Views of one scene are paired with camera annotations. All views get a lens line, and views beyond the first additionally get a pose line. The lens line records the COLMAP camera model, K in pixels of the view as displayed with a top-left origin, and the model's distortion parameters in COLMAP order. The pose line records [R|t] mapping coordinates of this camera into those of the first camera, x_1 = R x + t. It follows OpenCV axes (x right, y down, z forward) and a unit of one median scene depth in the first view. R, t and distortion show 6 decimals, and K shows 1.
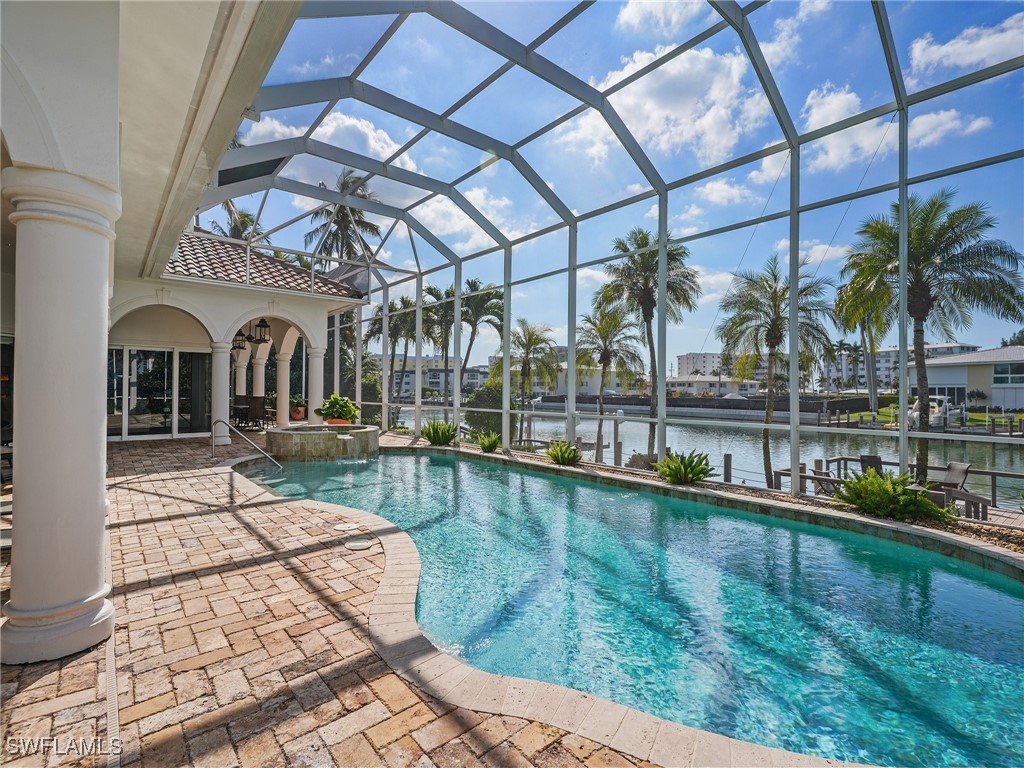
lens RADIAL K [[495.7, 0, 515.8], [0, 495.7, 387.4], [0, 0, 1]] dist [-0.001928, 0.000803]
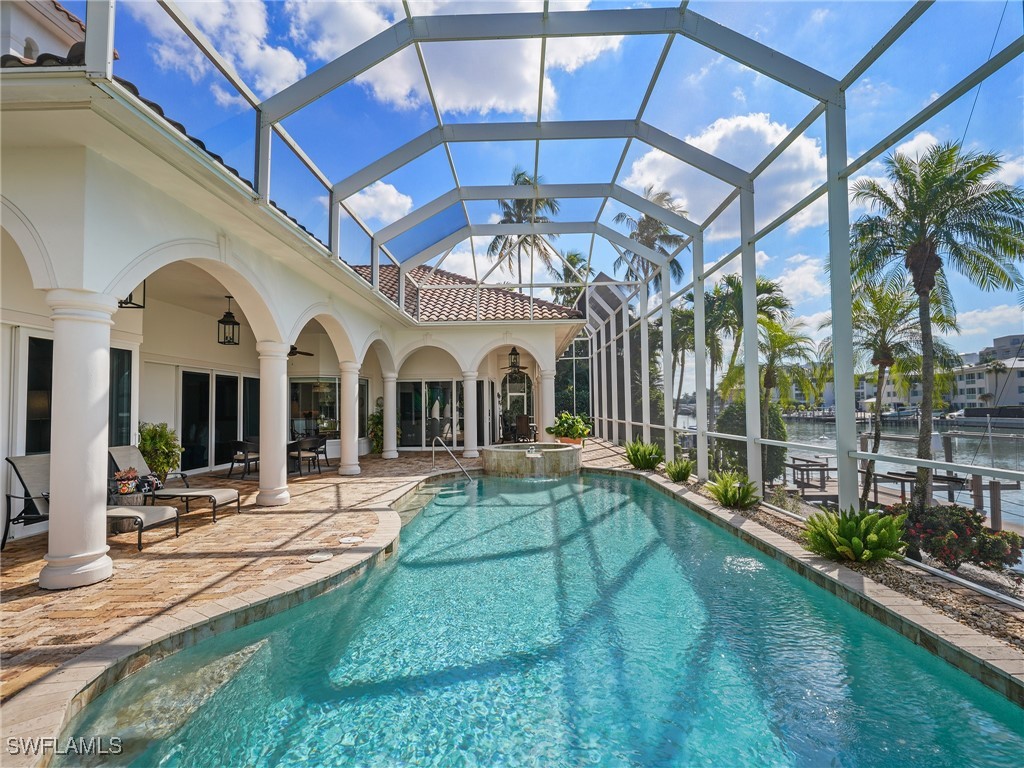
lens RADIAL K [[495.7, 0, 505.6], [0, 495.7, 384.3], [0, 0, 1]] dist [-0.001928, 0.000803]
pose [[0.743617, -0.048075, -0.666875, 0.704065], [0.022519, 0.998647, -0.046882, -0.002894], [0.668226, 0.019845, 0.743693, 0.433831]]
